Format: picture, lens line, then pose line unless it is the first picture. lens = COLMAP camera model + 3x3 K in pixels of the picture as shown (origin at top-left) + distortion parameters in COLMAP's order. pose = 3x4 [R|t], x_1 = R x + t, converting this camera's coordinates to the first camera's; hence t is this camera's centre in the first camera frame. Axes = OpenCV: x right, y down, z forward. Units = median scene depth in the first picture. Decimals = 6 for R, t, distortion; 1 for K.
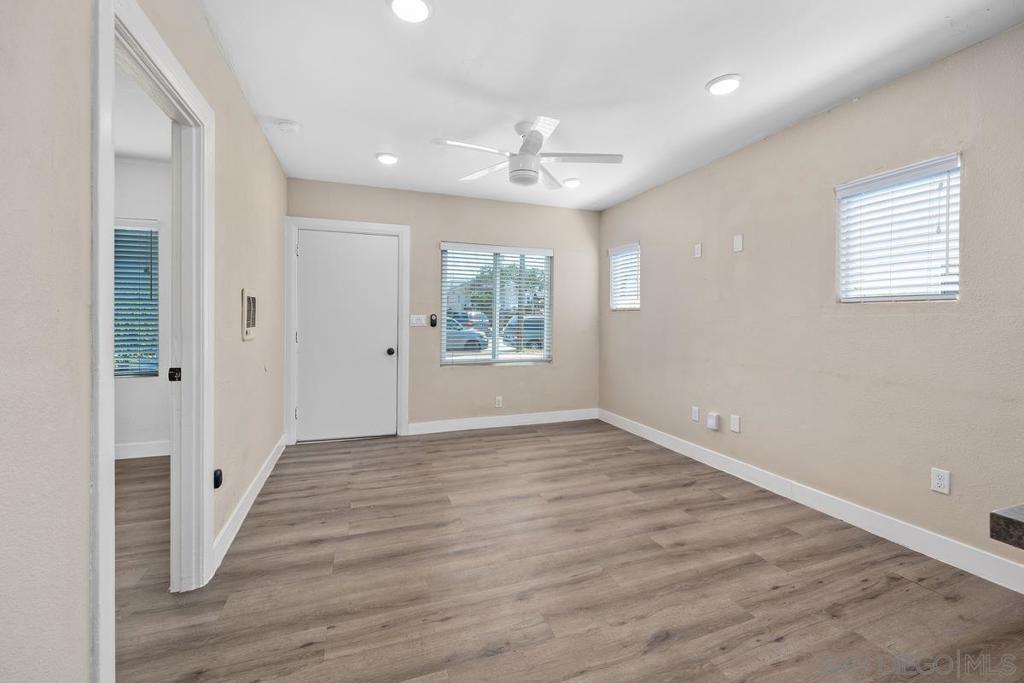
lens RADIAL K [[419.7, 0, 513.0], [0, 419.7, 322.0], [0, 0, 1]] dist [-0.000826, -0.000163]
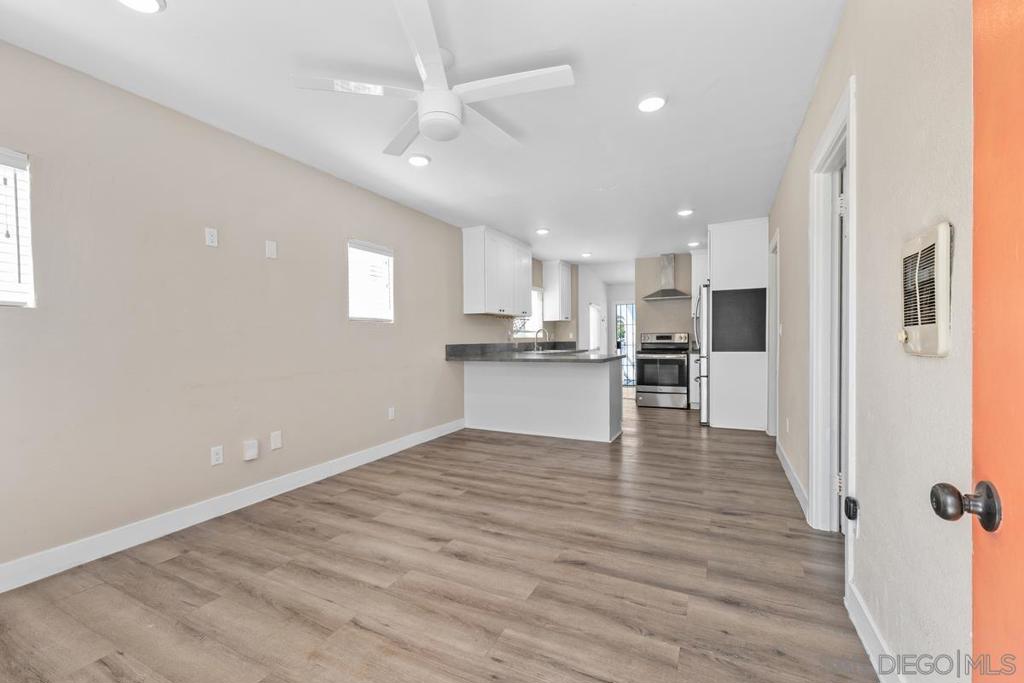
lens RADIAL K [[431.2, 0, 489.4], [0, 431.2, 344.3], [0, 0, 1]] dist [0.000961, -0.000013]
pose [[-0.659261, -0.005094, 0.751897, -0.676409], [0.012664, 0.999760, 0.017877, 0.012779], [-0.751807, 0.021308, -0.659039, 1.624567]]
